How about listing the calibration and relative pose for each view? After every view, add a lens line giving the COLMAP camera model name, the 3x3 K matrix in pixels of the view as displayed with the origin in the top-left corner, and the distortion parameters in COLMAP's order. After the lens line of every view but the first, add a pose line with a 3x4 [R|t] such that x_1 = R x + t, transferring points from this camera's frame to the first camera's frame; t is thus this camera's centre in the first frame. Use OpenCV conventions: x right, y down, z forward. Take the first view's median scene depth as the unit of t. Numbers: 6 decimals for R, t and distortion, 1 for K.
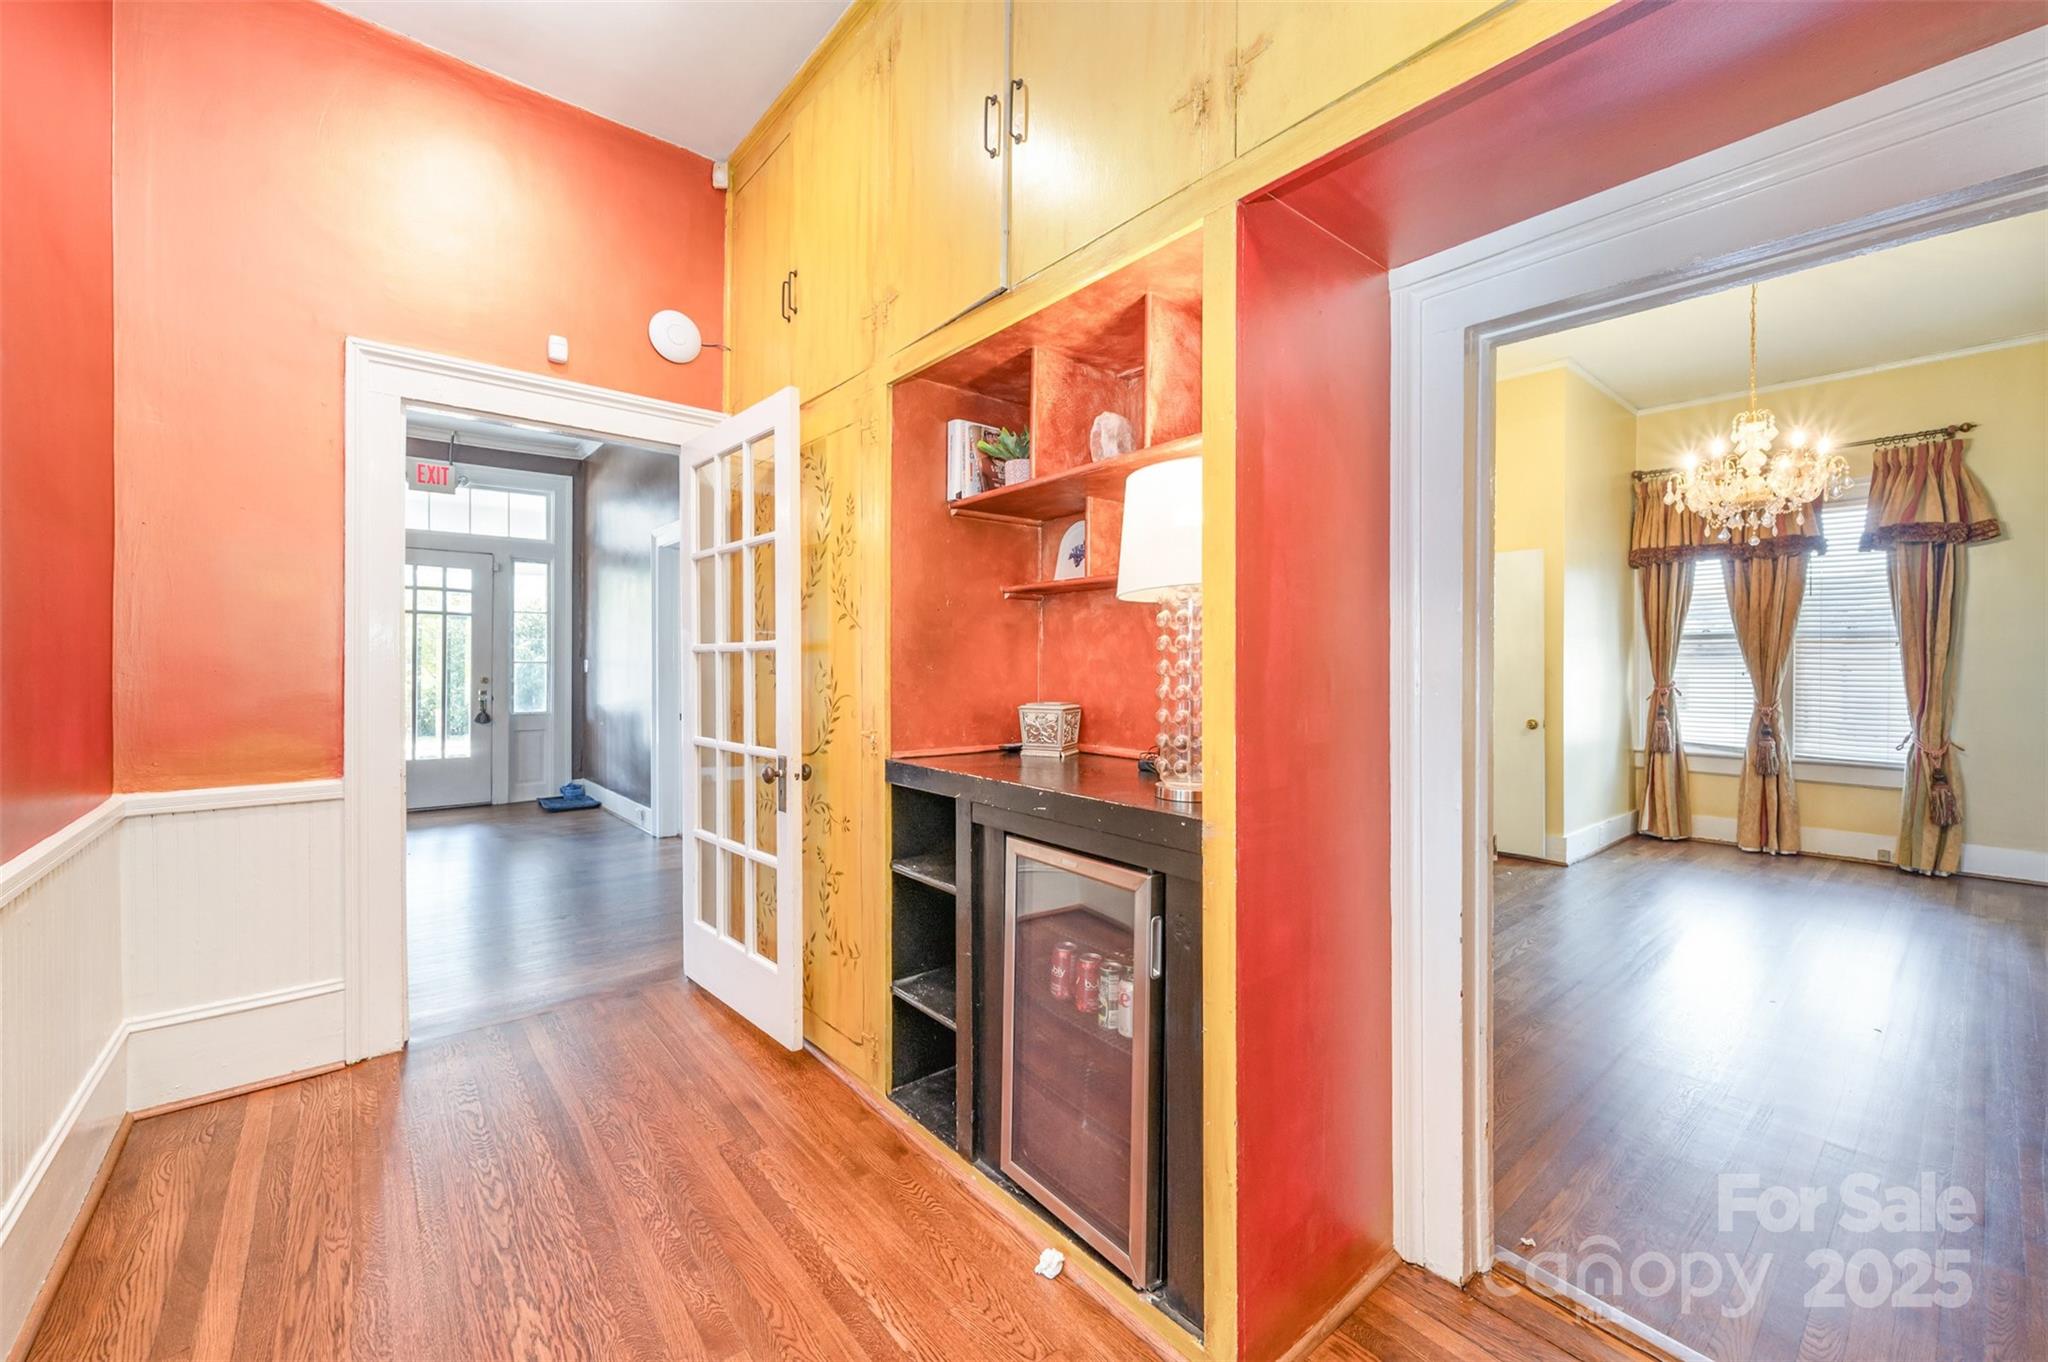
lens RADIAL K [[821.3, 0, 1027.8], [0, 821.3, 673.4], [0, 0, 1]] dist [-0.001930, -0.000078]
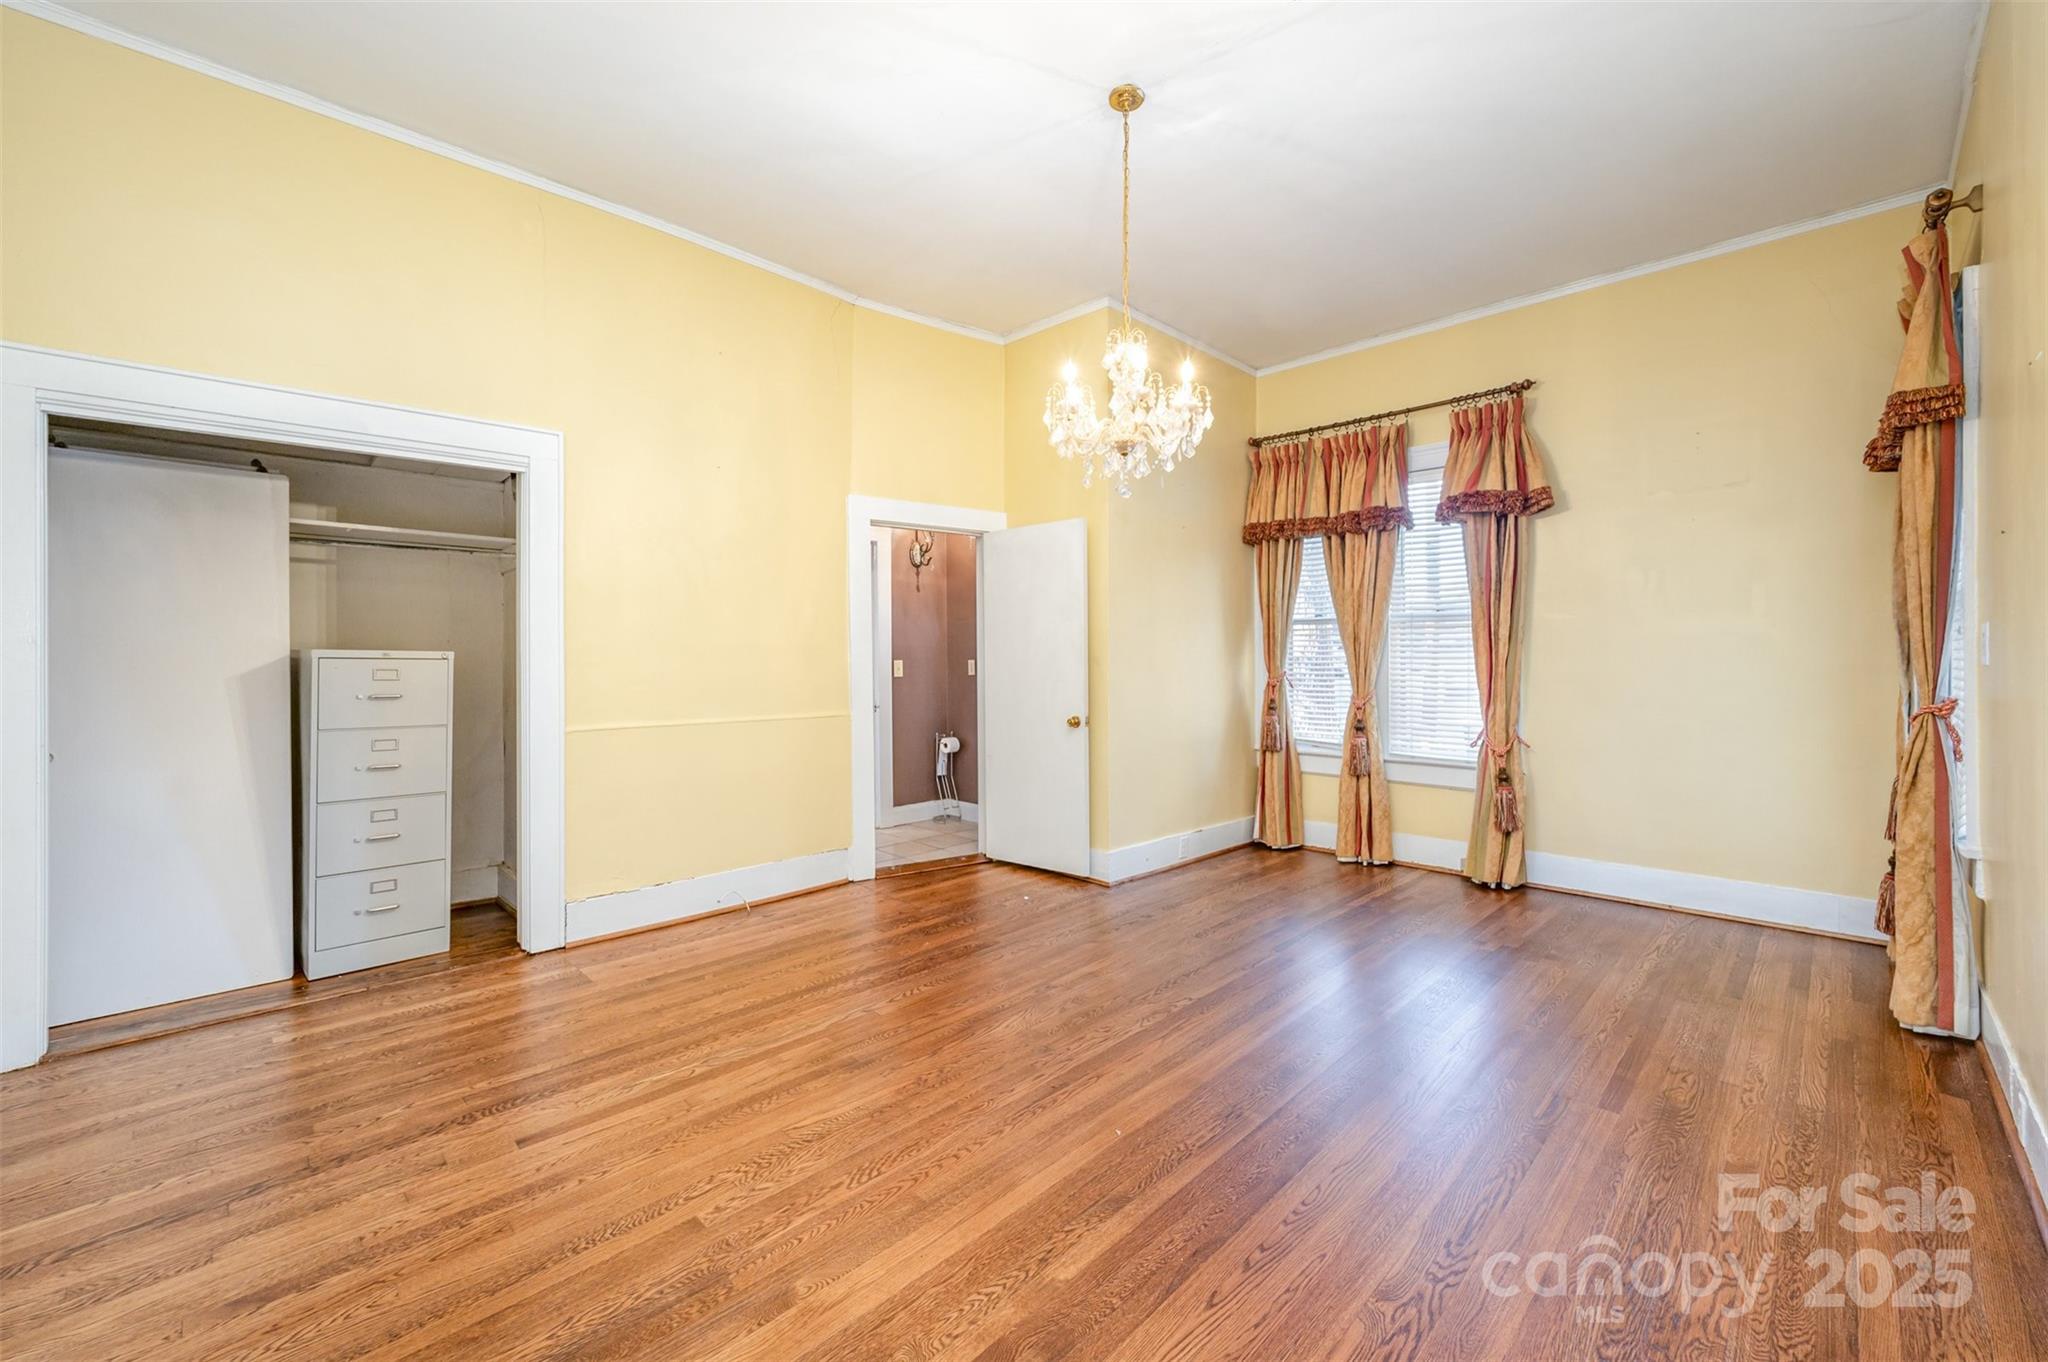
lens RADIAL K [[825.1, 0, 1019.4], [0, 825.1, 668.3], [0, 0, 1]] dist [-0.000301, -0.000064]
pose [[0.996333, -0.003755, 0.085478, 0.486769], [0.004164, 0.999981, -0.004615, 0.010019], [-0.085459, 0.004954, 0.996329, 0.144069]]
